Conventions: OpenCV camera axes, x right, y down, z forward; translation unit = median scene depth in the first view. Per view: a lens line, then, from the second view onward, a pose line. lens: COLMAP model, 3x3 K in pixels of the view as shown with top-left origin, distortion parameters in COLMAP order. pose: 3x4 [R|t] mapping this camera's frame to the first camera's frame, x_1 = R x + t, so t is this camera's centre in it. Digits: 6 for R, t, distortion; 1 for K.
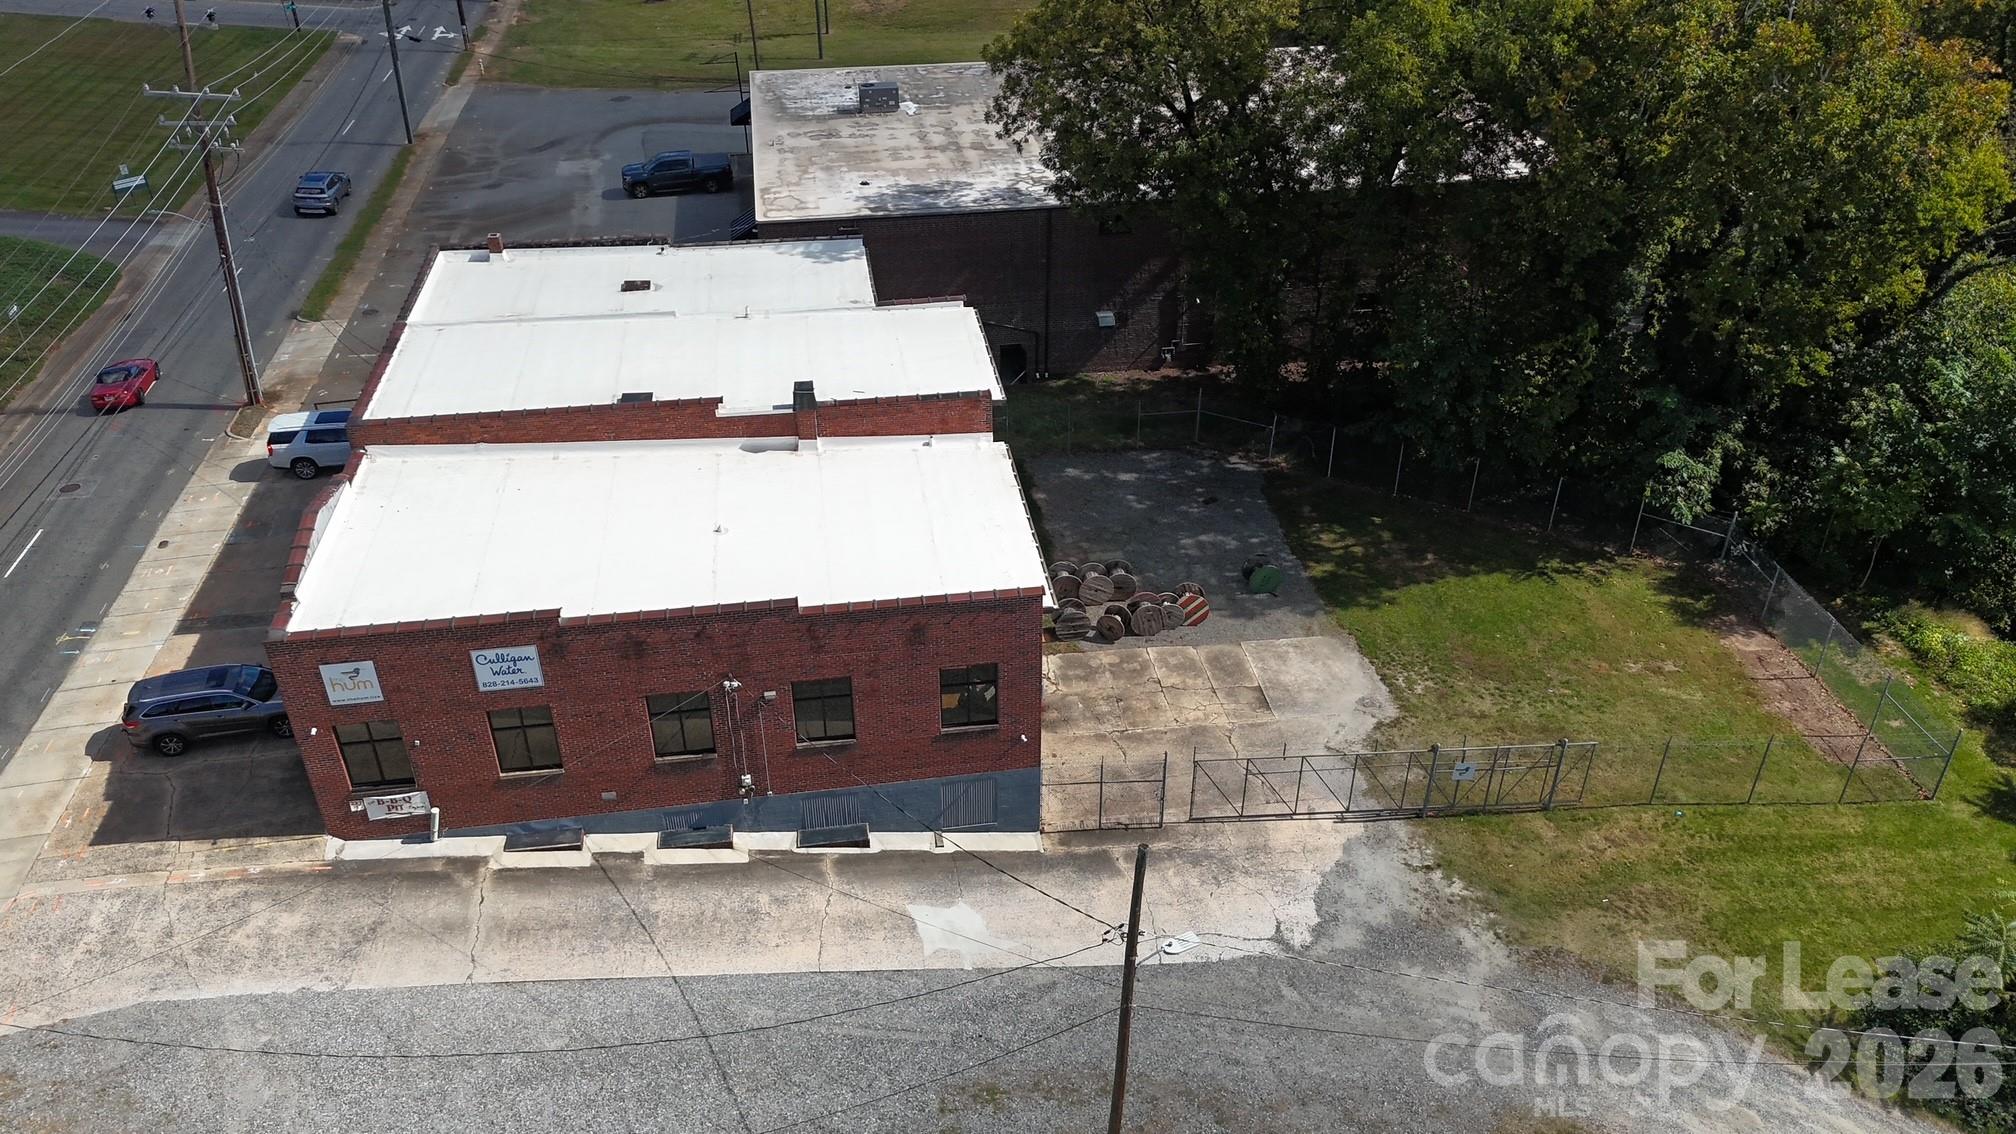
lens RADIAL K [[1475.7, 0, 1008.0], [0, 1475.7, 567.0], [0, 0, 1]] dist [0.093639, -0.120320]
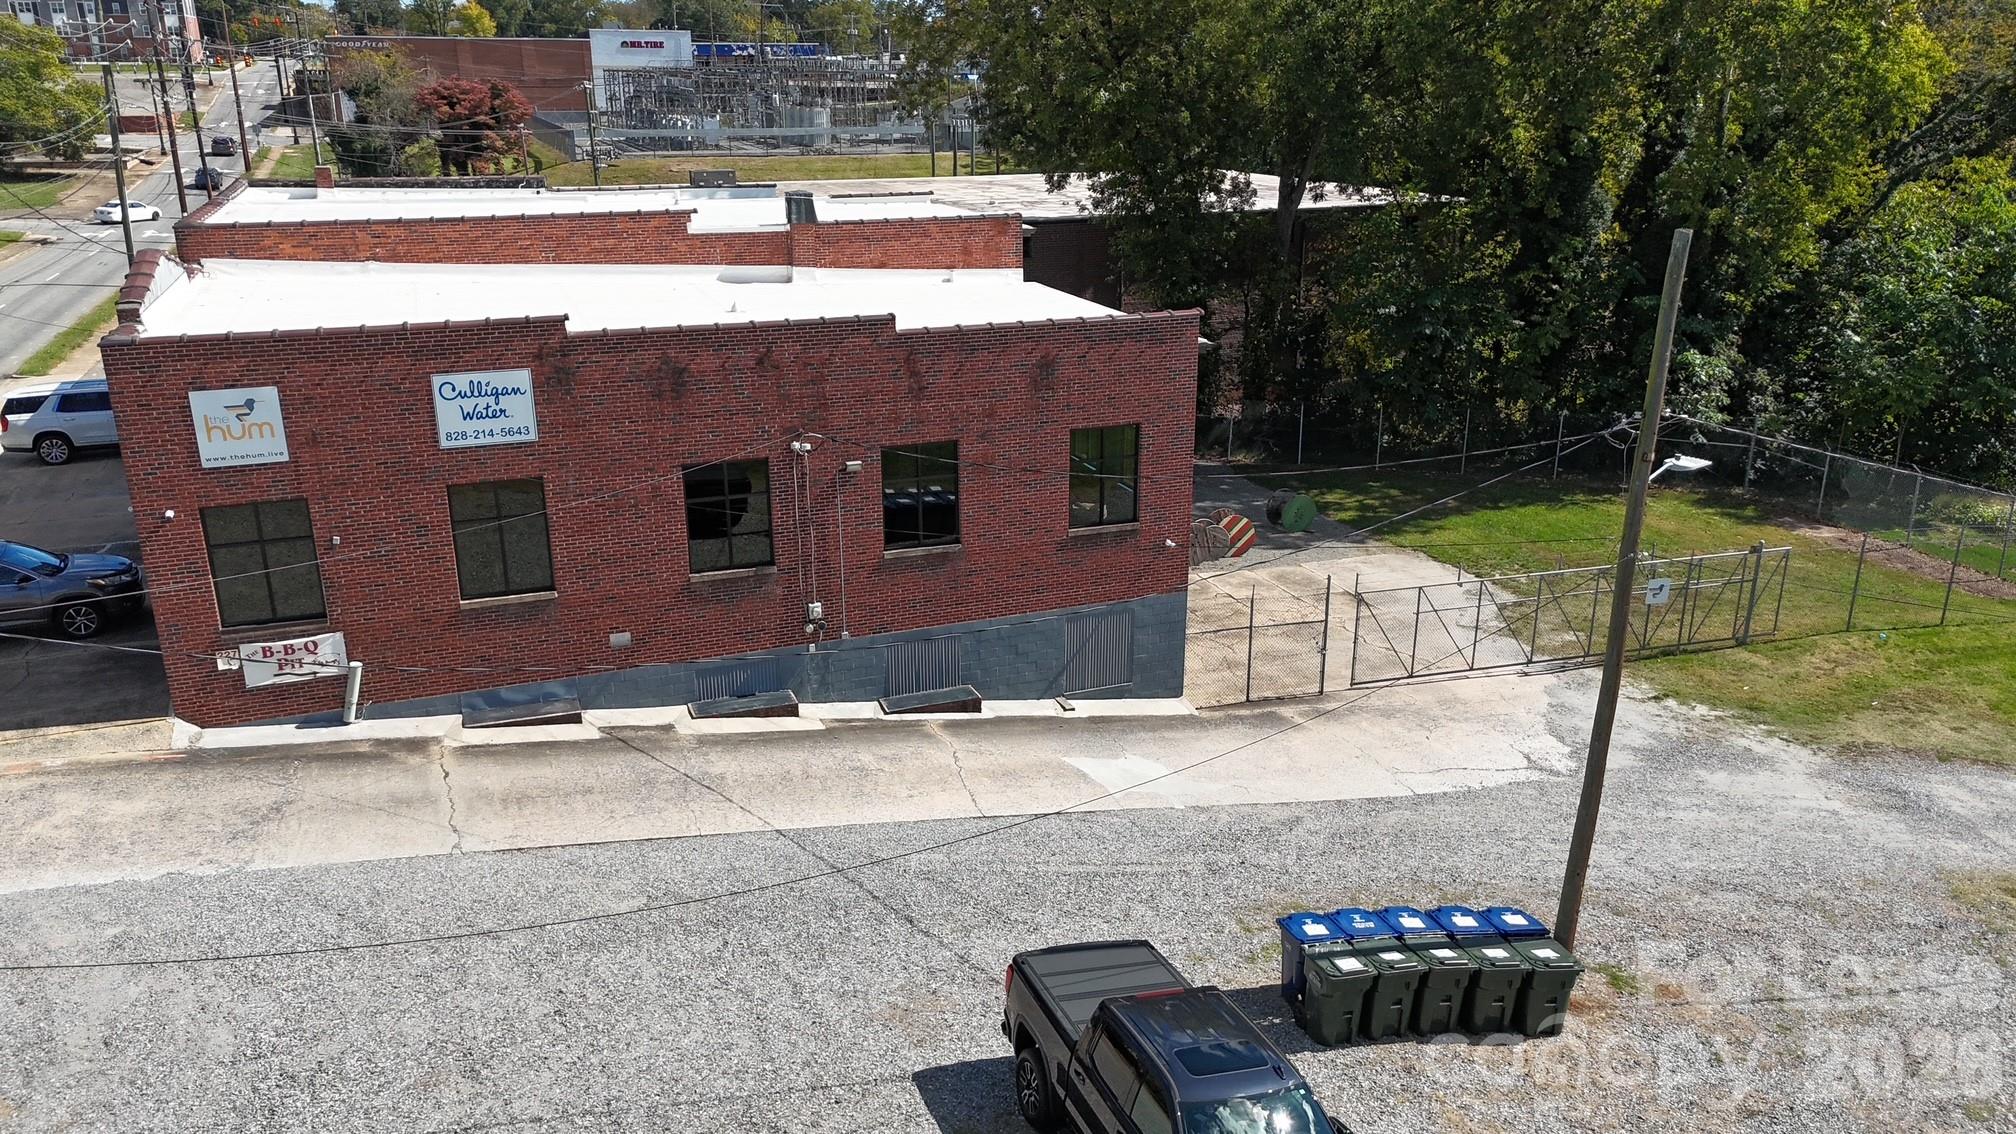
lens RADIAL K [[1482.9, 0, 1012.6], [0, 1482.9, 568.1], [0, 0, 1]] dist [0.086889, -0.095667]
pose [[0.975492, -0.069907, 0.208633, -0.230221], [0.119213, 0.964878, -0.234091, 0.300579], [-0.184941, 0.253225, 0.949565, 0.303561]]
